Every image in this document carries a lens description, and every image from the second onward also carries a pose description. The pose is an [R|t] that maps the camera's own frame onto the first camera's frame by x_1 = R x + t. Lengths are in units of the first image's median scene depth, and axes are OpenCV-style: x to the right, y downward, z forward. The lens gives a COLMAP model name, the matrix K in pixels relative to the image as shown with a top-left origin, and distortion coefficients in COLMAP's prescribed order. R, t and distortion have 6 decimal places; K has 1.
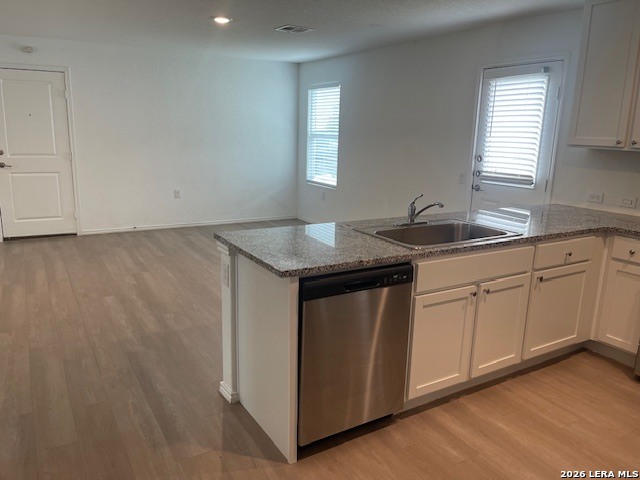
lens RADIAL K [[479.4, 0, 320.0], [0, 479.4, 240.0], [0, 0, 1]] dist [0.061929, -0.103696]
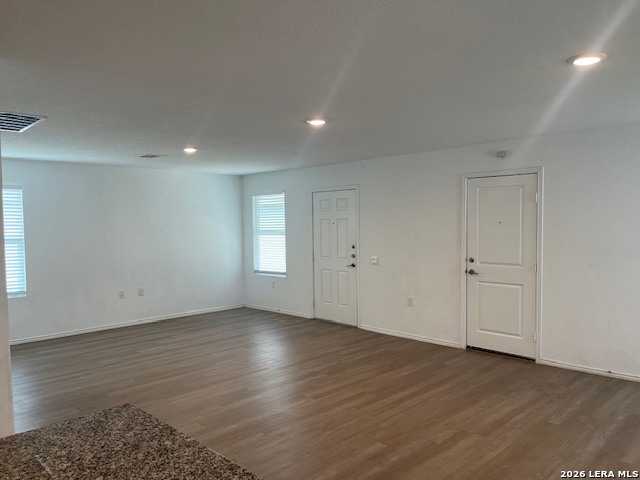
lens RADIAL K [[486.9, 0, 320.0], [0, 486.9, 240.0], [0, 0, 1]] dist [0.085389, -0.108537]
pose [[0.236361, 0.006483, -0.971644, 0.308182], [-0.190141, 0.980953, -0.039709, -0.150523], [0.952880, 0.194135, 0.233091, 0.564001]]
